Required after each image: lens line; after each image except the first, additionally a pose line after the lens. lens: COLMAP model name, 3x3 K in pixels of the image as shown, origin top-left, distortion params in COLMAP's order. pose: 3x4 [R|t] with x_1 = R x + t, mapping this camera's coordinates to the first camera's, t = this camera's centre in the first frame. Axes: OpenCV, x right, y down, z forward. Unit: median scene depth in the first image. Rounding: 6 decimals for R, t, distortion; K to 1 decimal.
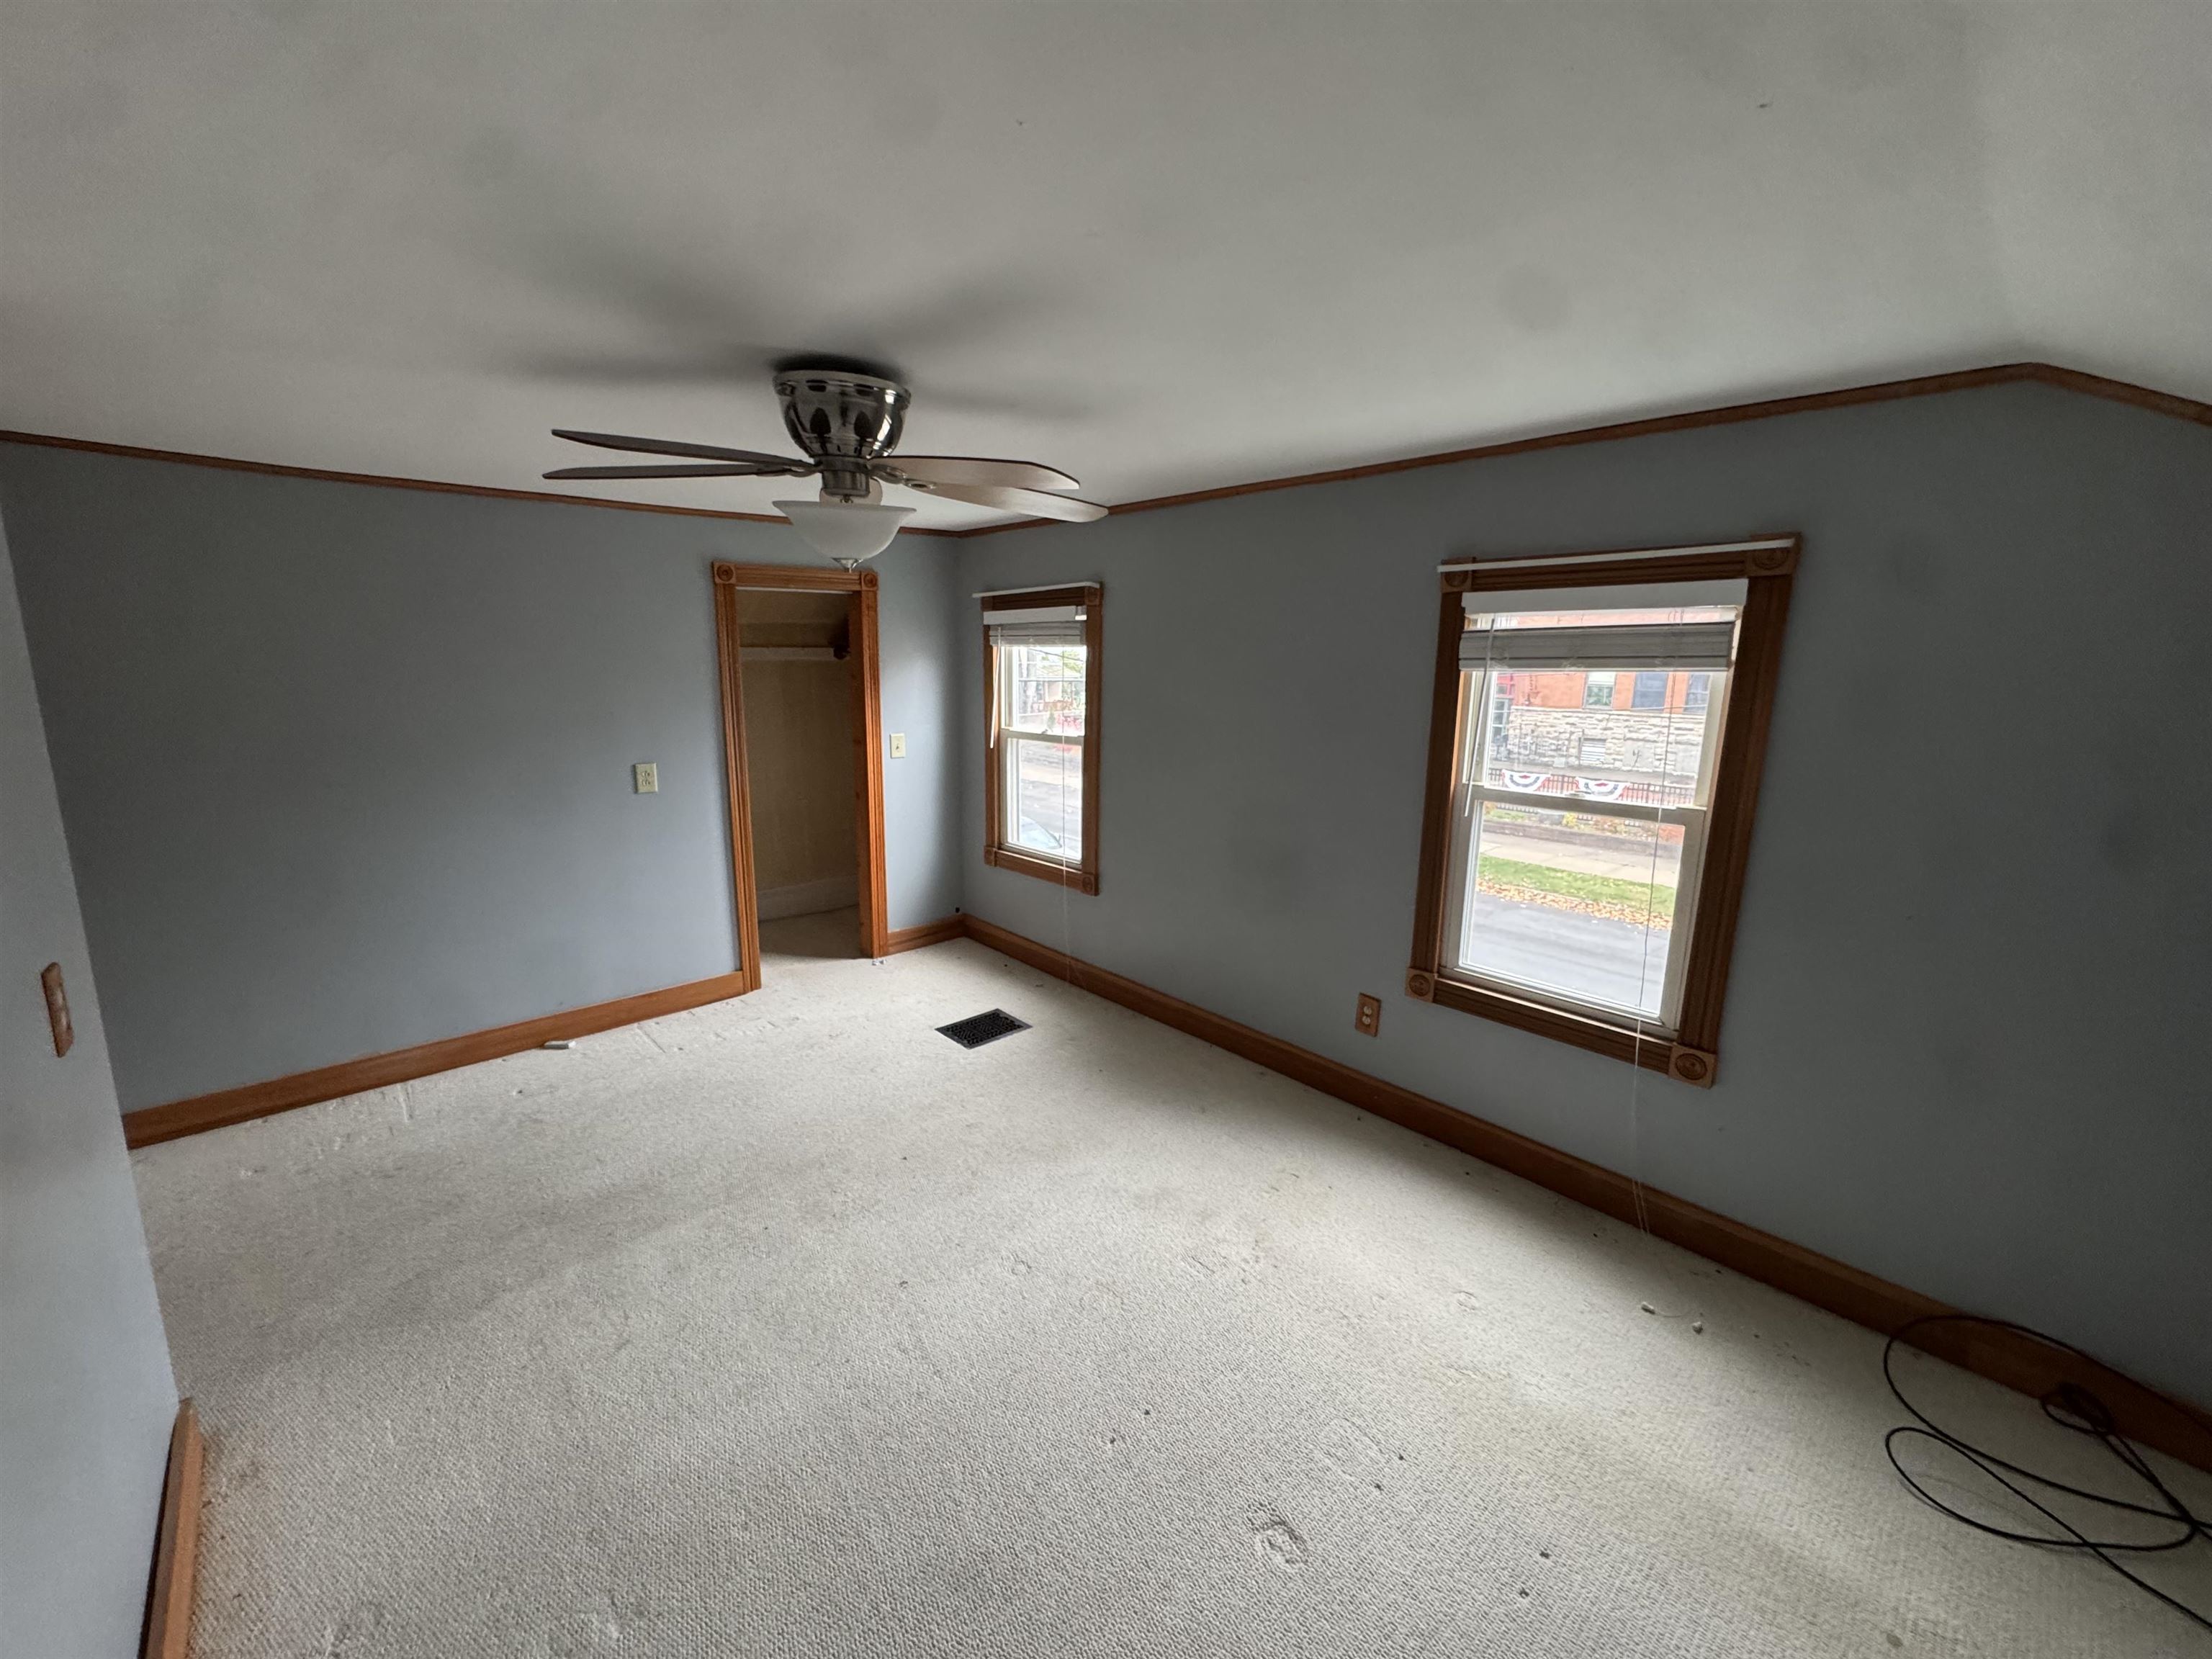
lens RADIAL K [[883.1, 0, 1107.4], [0, 883.1, 837.3], [0, 0, 1]] dist [-0.005097, 0.000738]
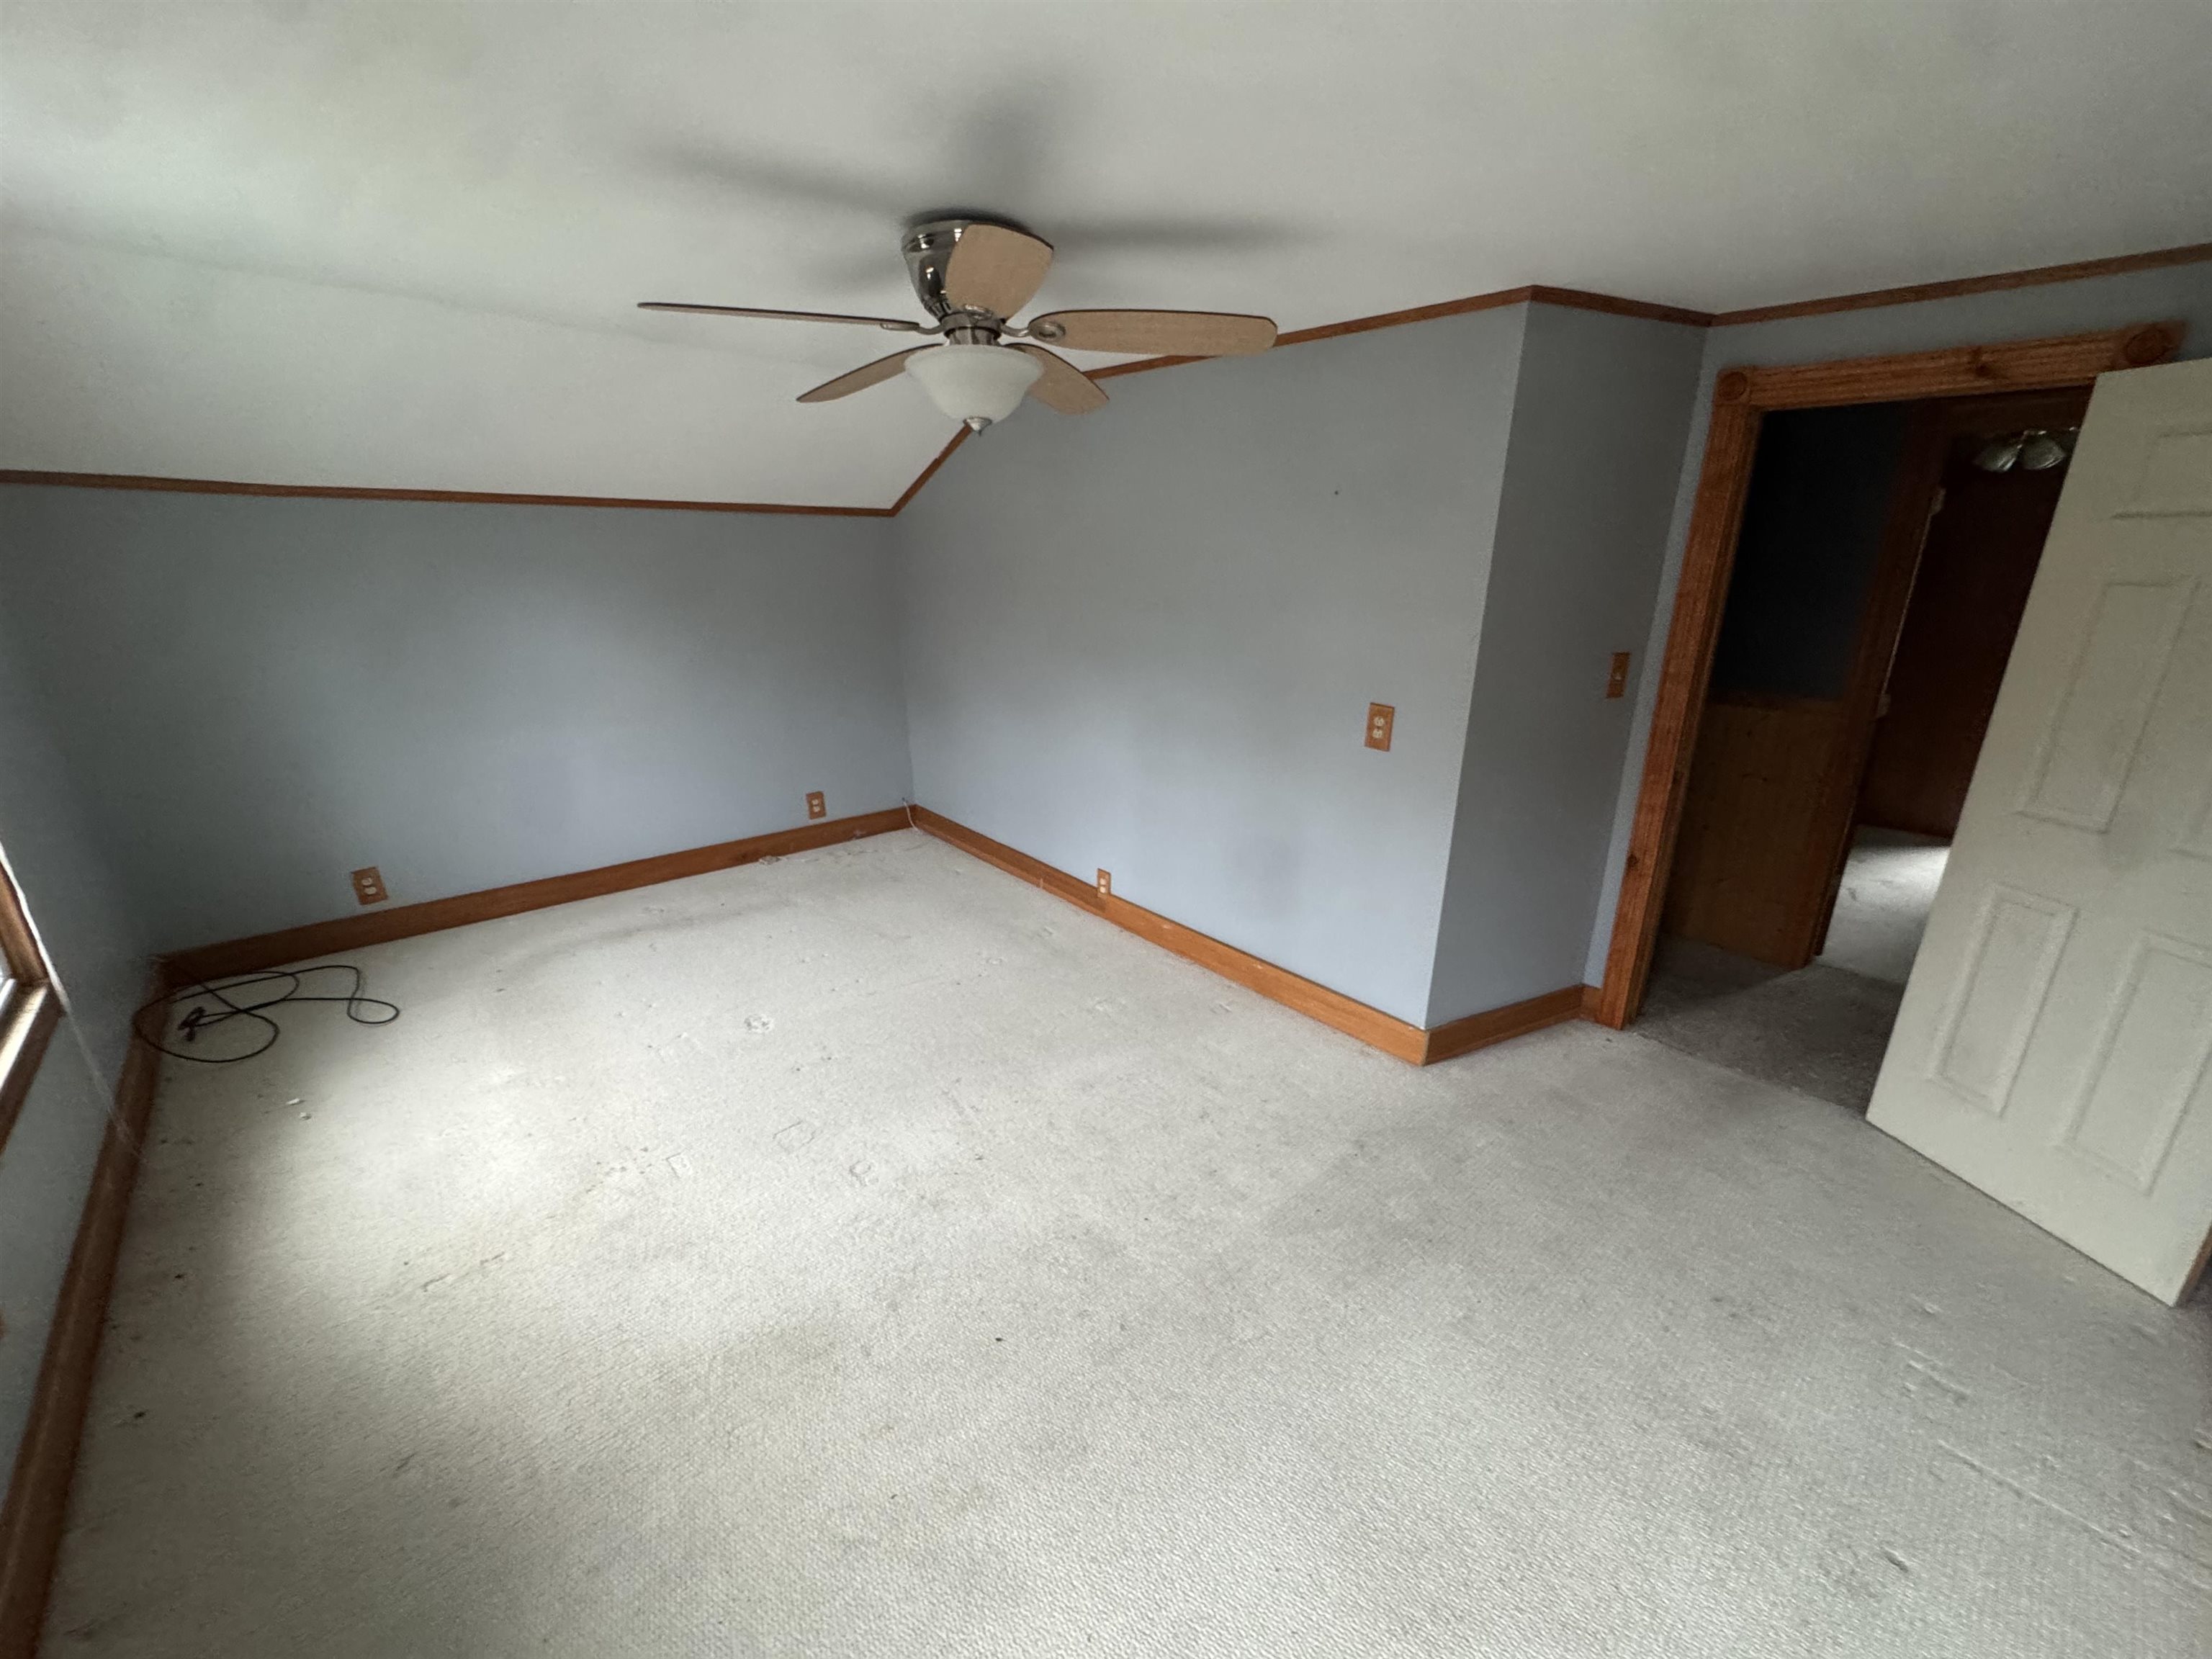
lens RADIAL K [[883.1, 0, 1108.3], [0, 883.1, 838.6], [0, 0, 1]] dist [-0.005097, 0.000738]
pose [[-0.999546, -0.029972, 0.003218, -0.289312], [-0.024402, 0.867192, 0.497376, -0.256415], [-0.017698, 0.497071, -0.867529, 1.327447]]
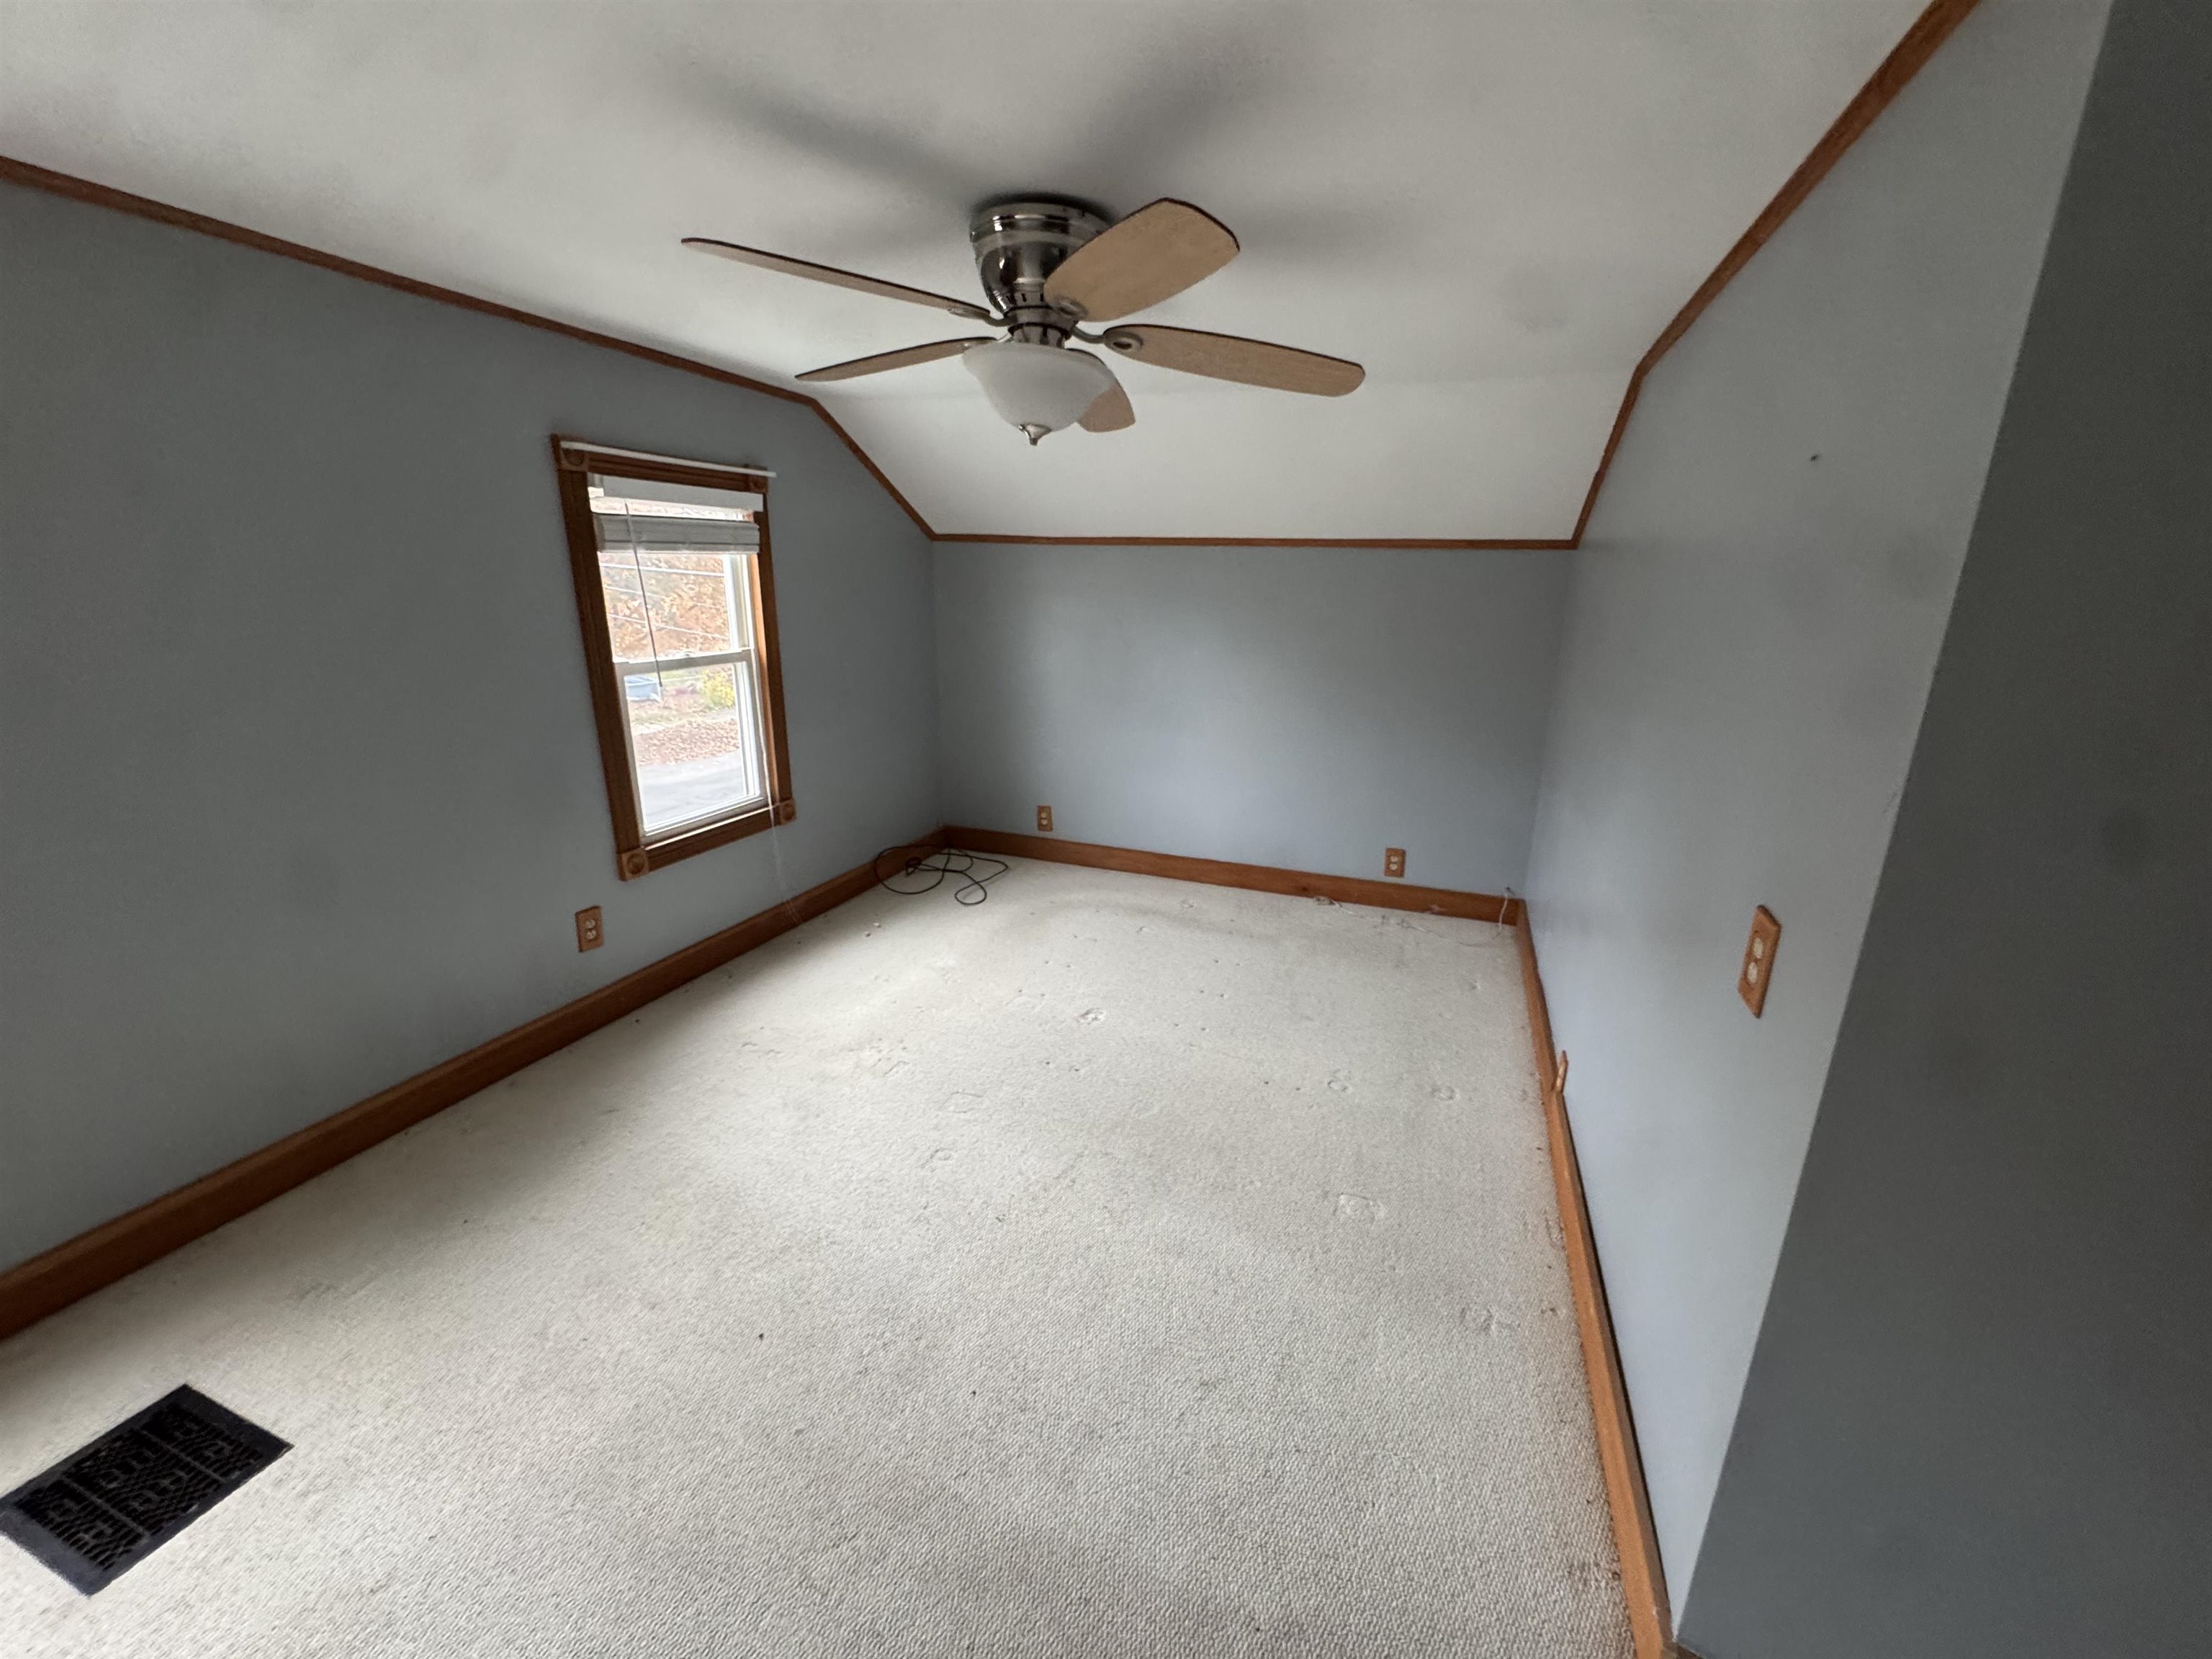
lens RADIAL K [[883.1, 0, 1102.5], [0, 883.1, 832.9], [0, 0, 1]] dist [-0.005097, 0.000738]
pose [[-0.446784, -0.271445, 0.852468, -0.764135], [0.153112, 0.915601, 0.371795, -0.167386], [-0.881442, 0.296635, -0.367514, 0.880233]]
